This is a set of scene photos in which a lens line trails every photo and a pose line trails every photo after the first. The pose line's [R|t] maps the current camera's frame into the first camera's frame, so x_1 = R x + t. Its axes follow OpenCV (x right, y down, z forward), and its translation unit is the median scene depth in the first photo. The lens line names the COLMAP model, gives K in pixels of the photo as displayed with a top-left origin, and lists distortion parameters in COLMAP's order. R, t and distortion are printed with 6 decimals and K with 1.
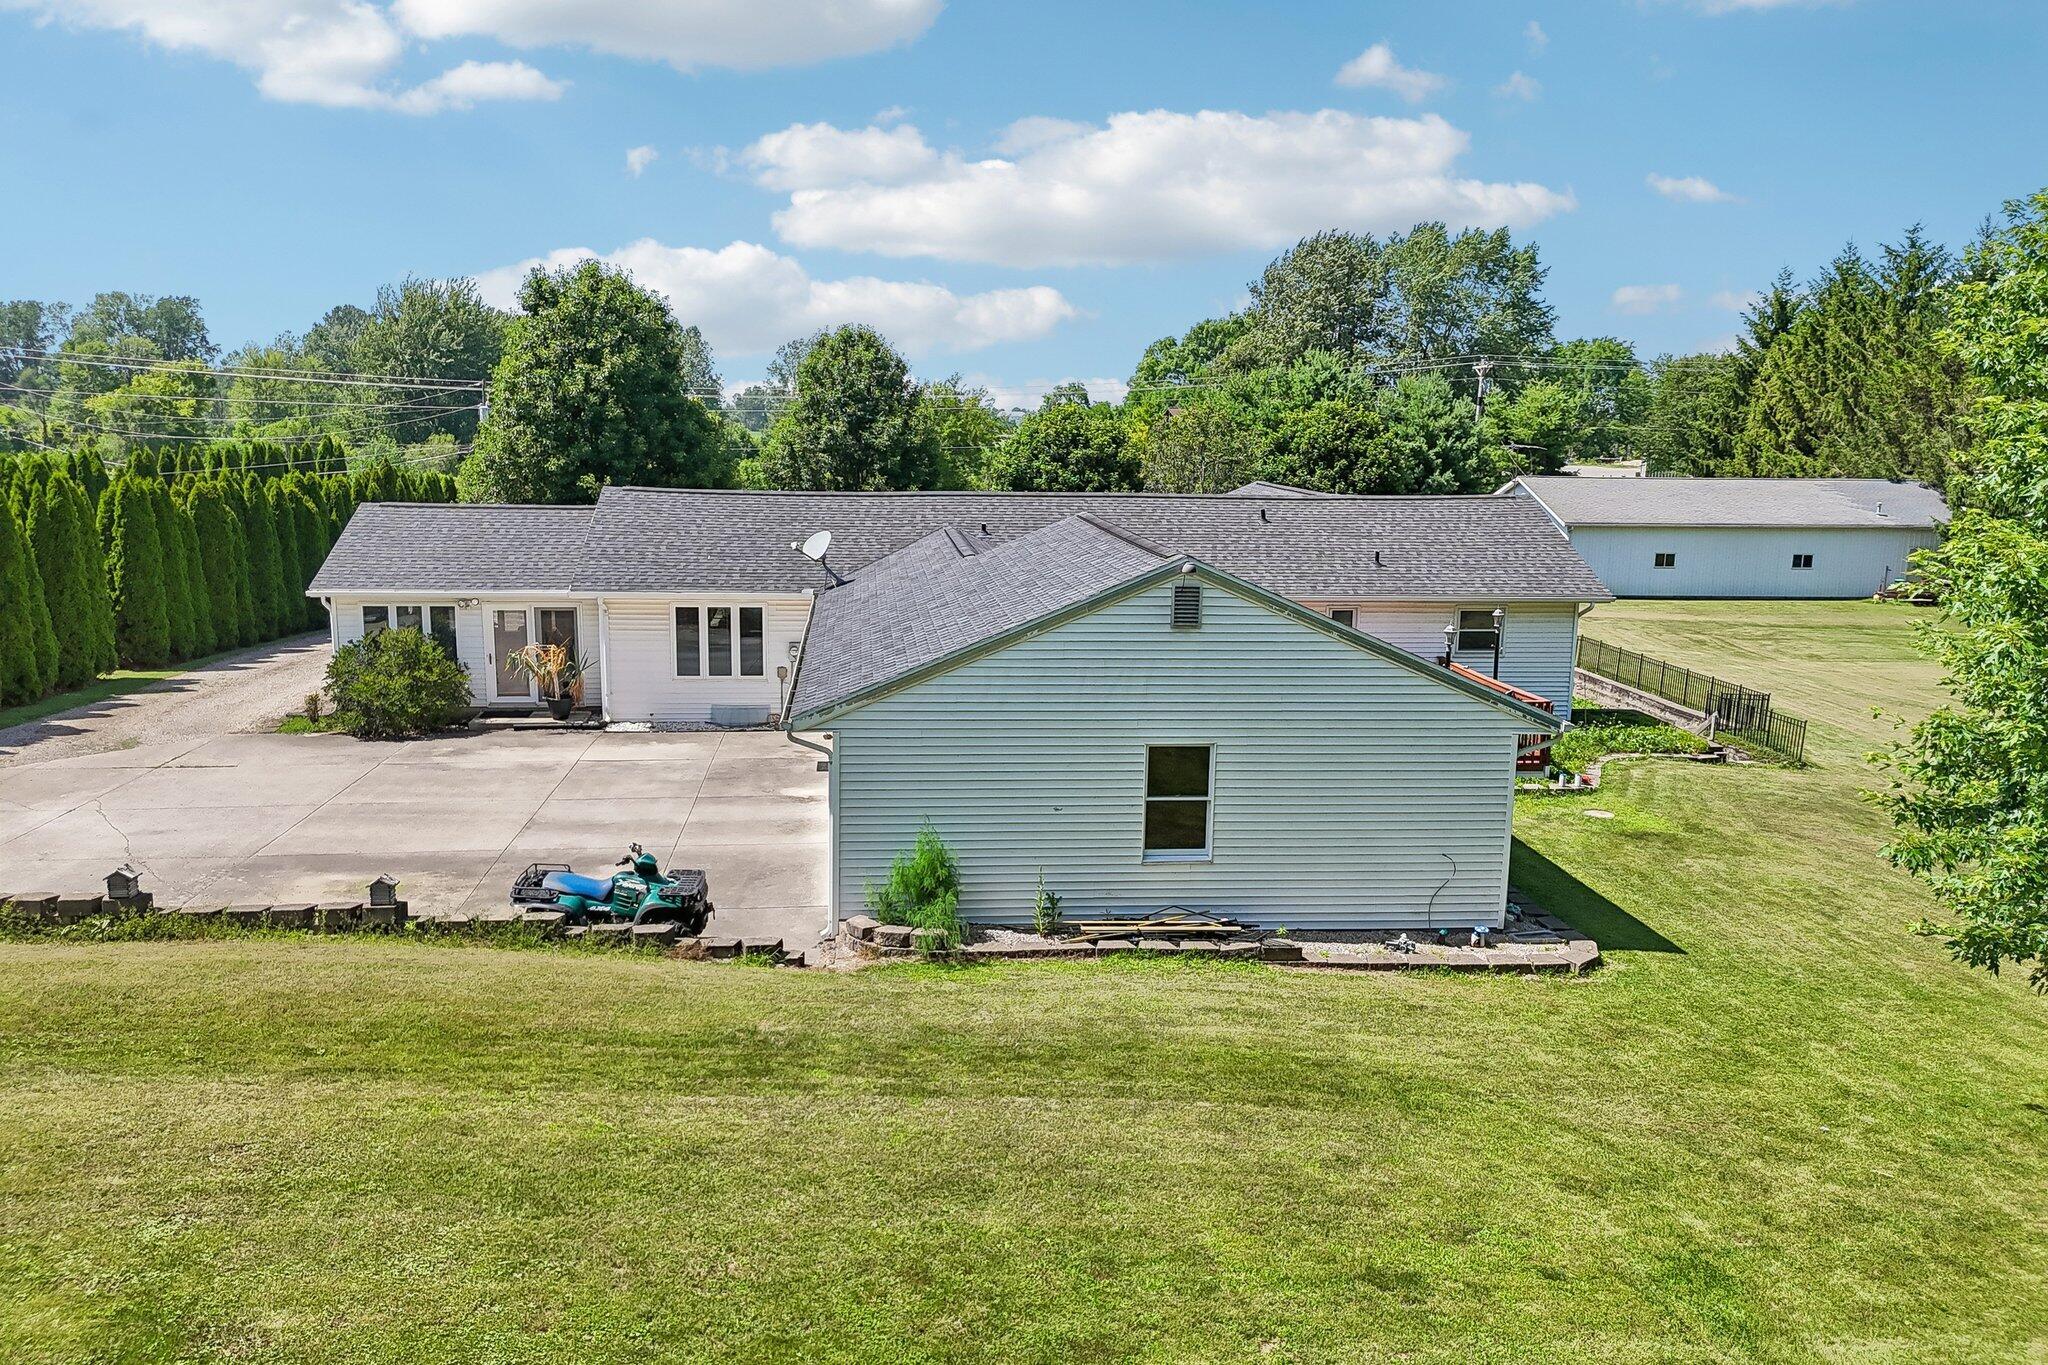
lens RADIAL K [[1567.4, 0, 989.5], [0, 1567.4, 687.6], [0, 0, 1]] dist [0.135253, -0.246151]
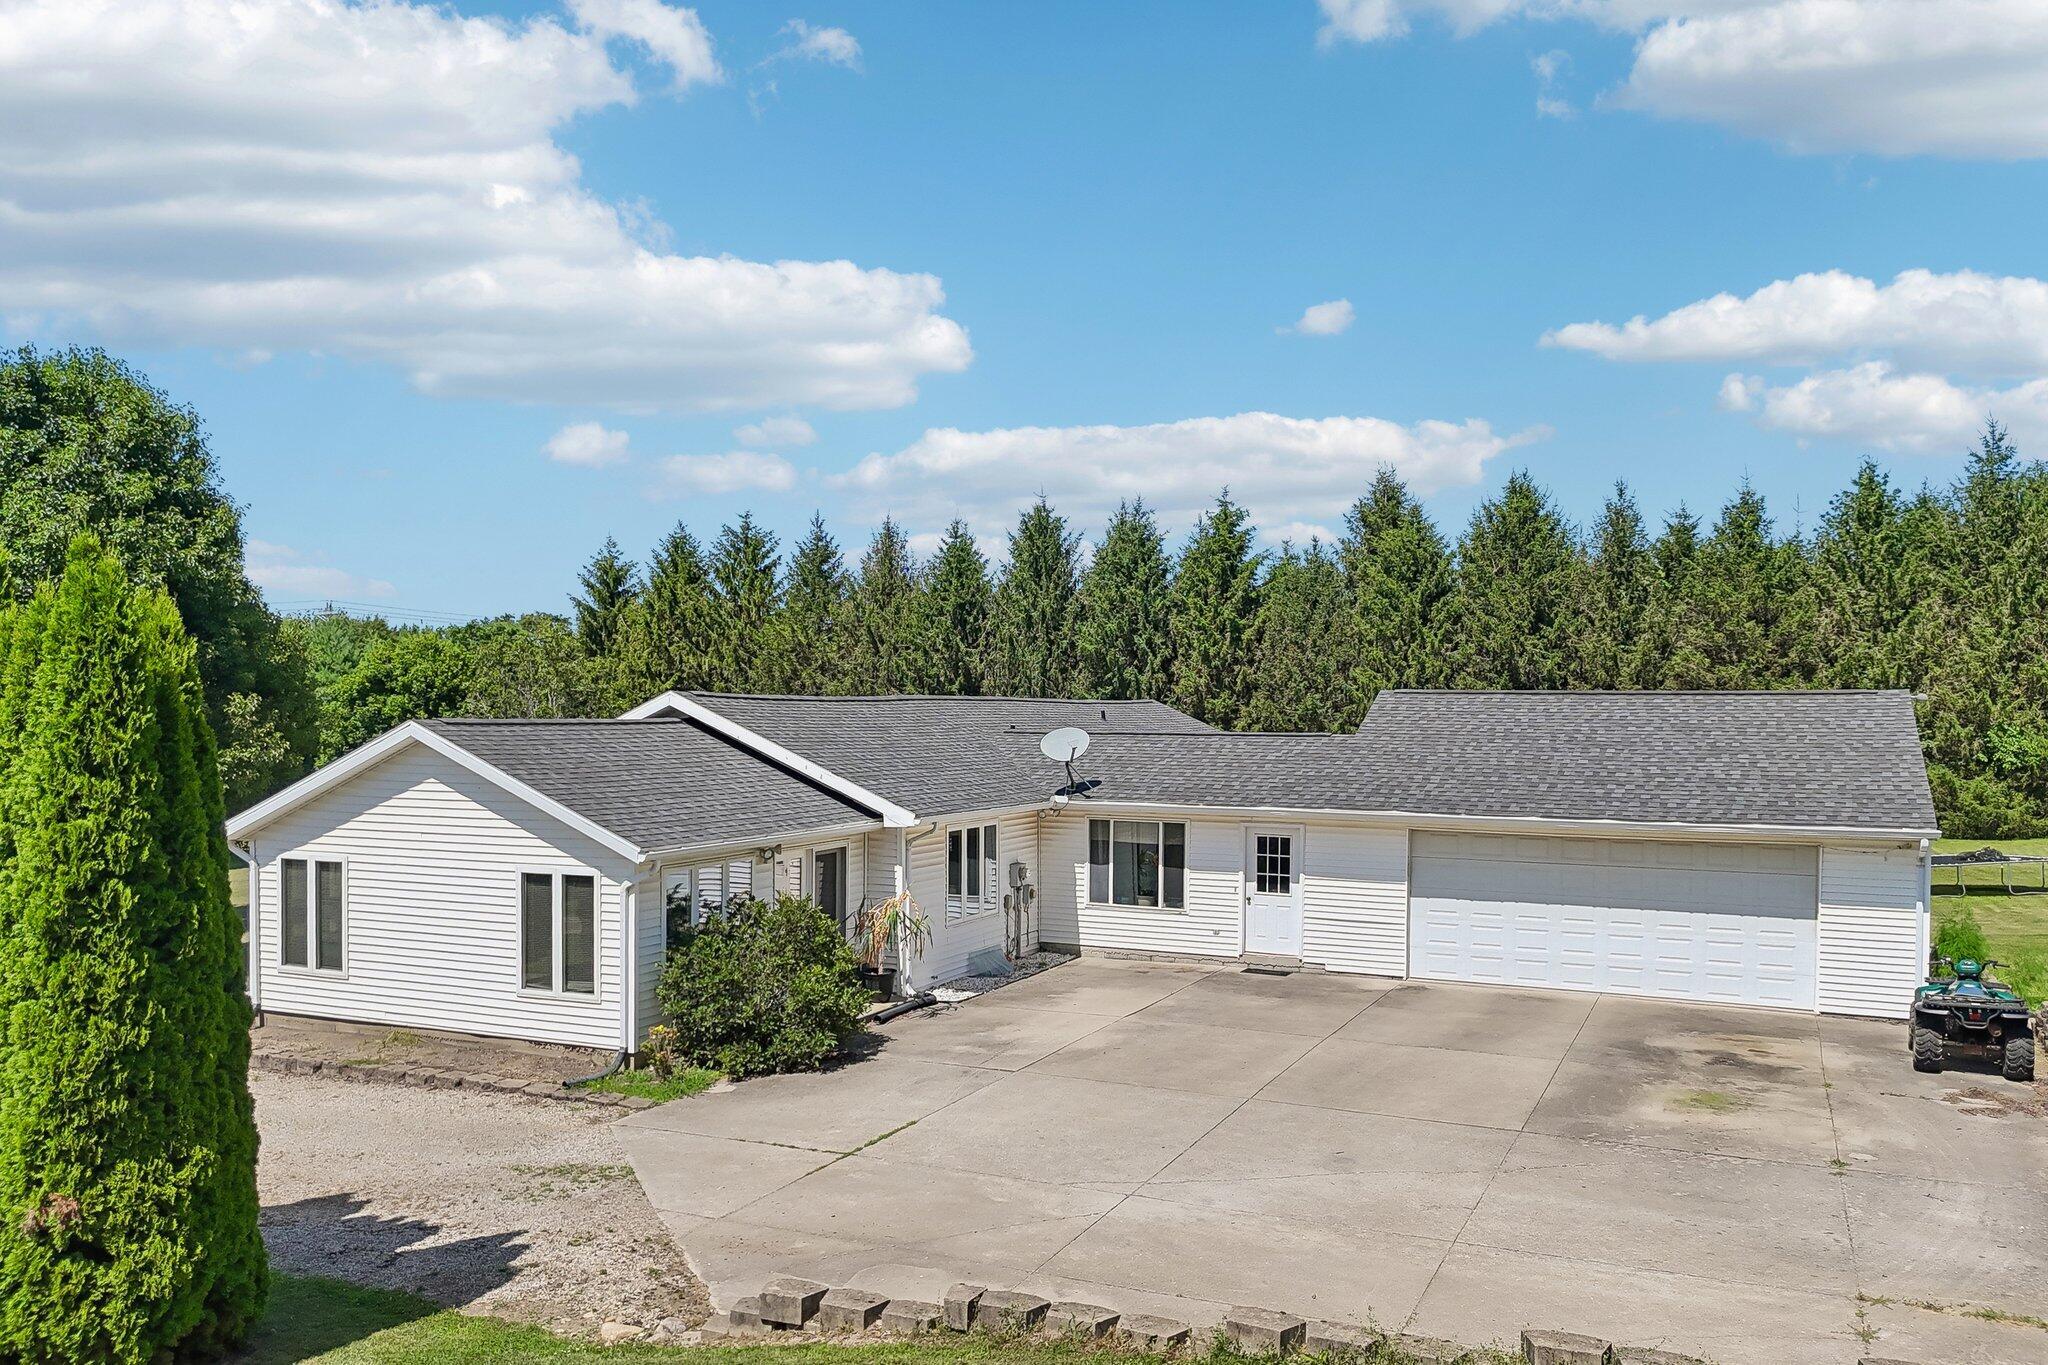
lens RADIAL K [[1558.1, 0, 1097.8], [0, 1558.1, 722.2], [0, 0, 1]] dist [0.047507, -0.005336]
pose [[0.481768, -0.018466, 0.876104, -0.584503], [0.149798, 0.986797, -0.061575, -0.032562], [-0.863400, 0.160904, 0.478174, 0.387248]]
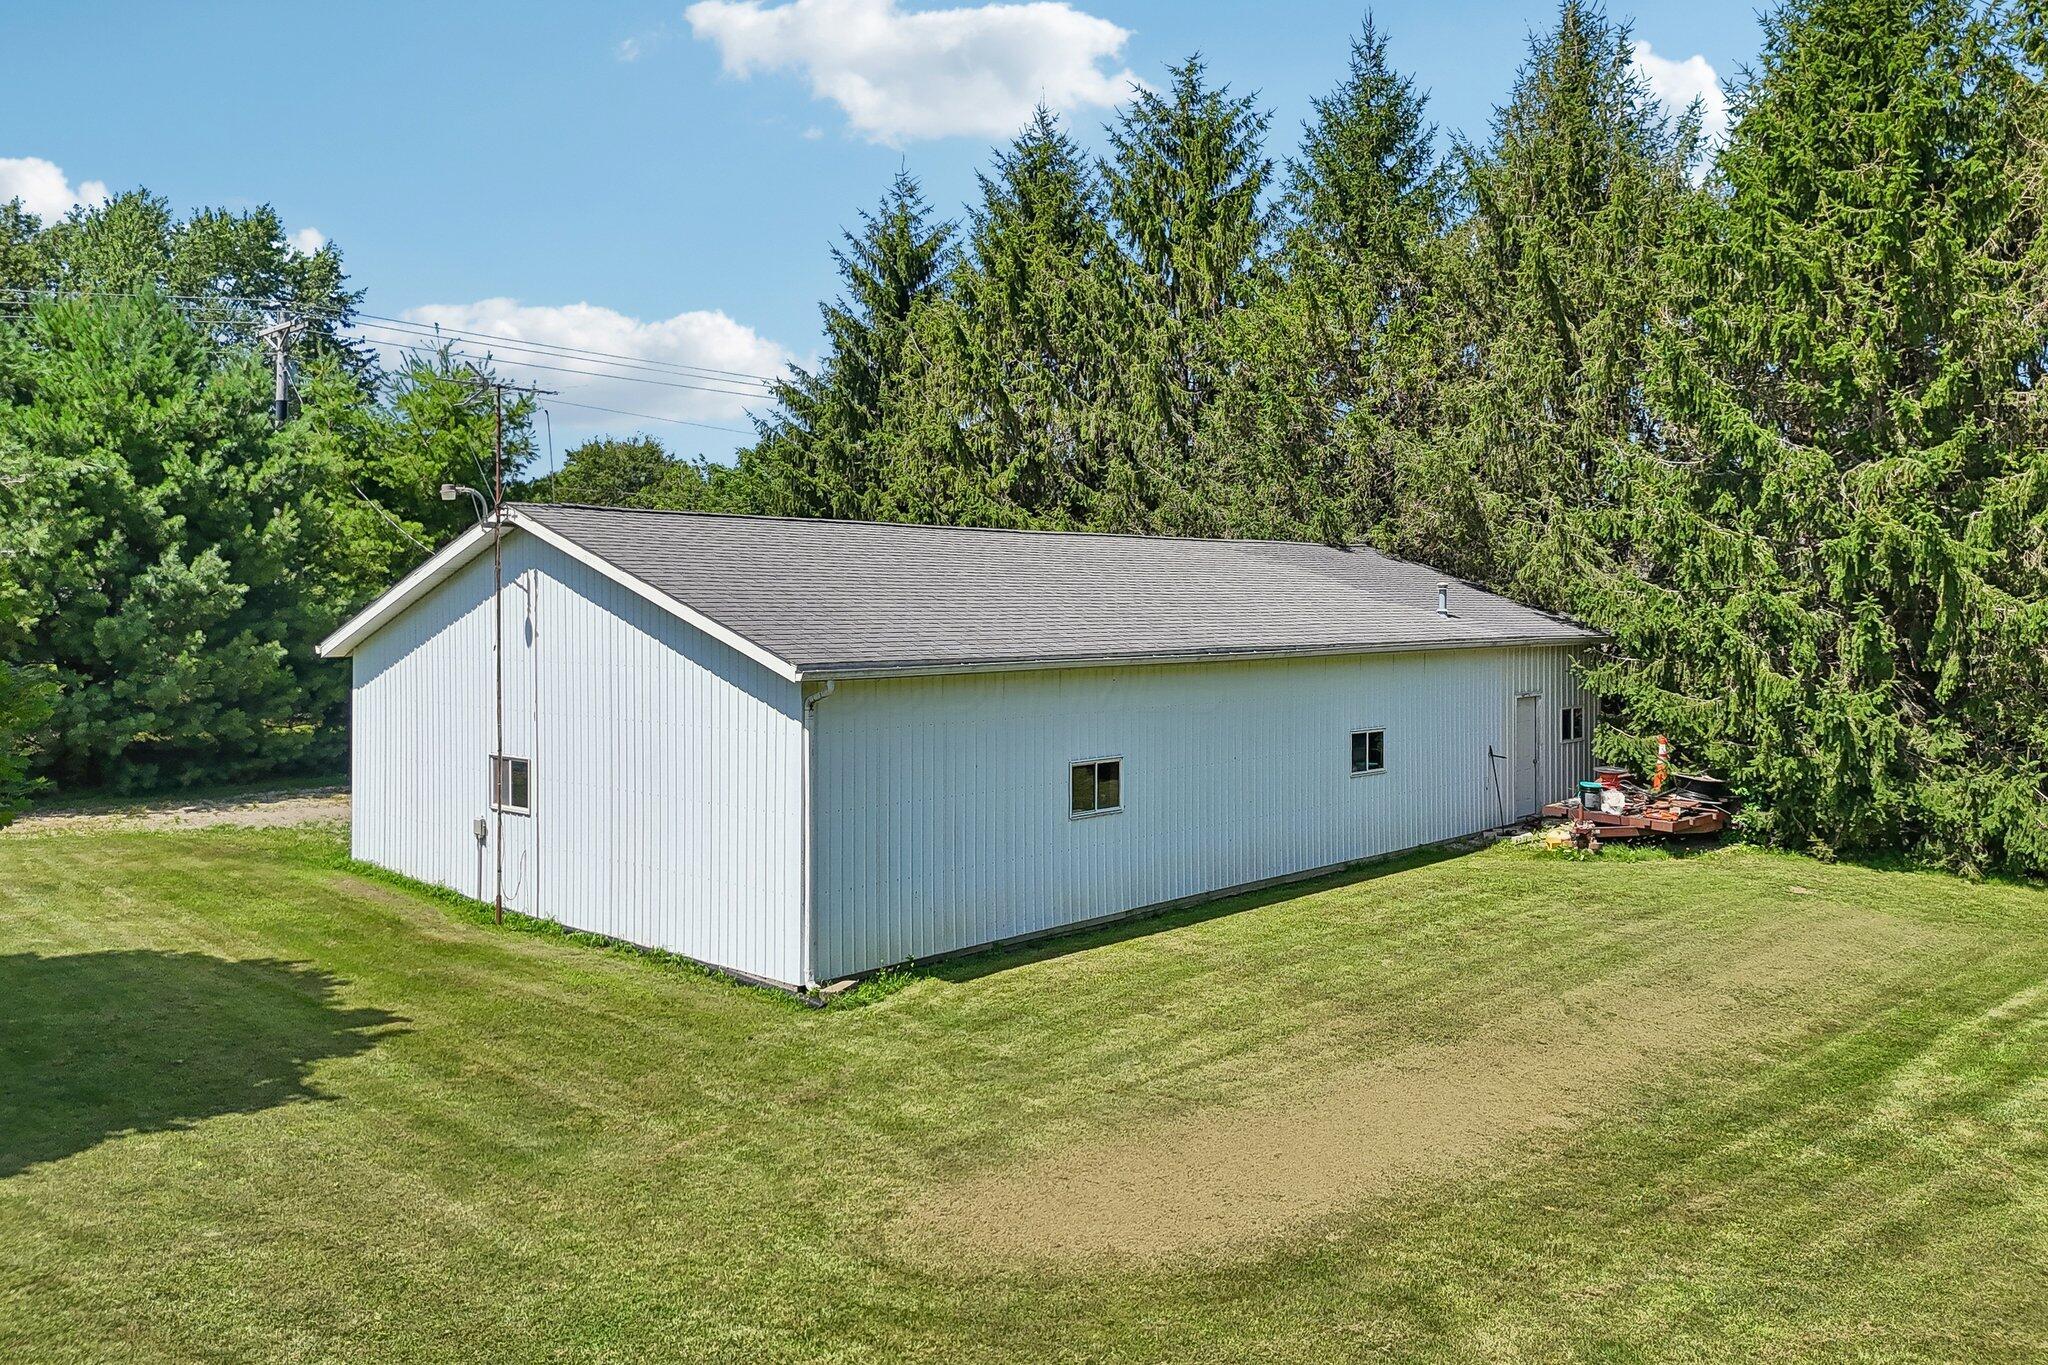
lens RADIAL K [[1569.7, 0, 1062.8], [0, 1569.7, 633.3], [0, 0, 1]] dist [0.186343, -0.237574]
pose [[0.723248, -0.027887, 0.690025, 0.346568], [0.127146, 0.987481, -0.093359, -0.121849], [-0.678783, 0.155256, 0.717739, 1.201307]]
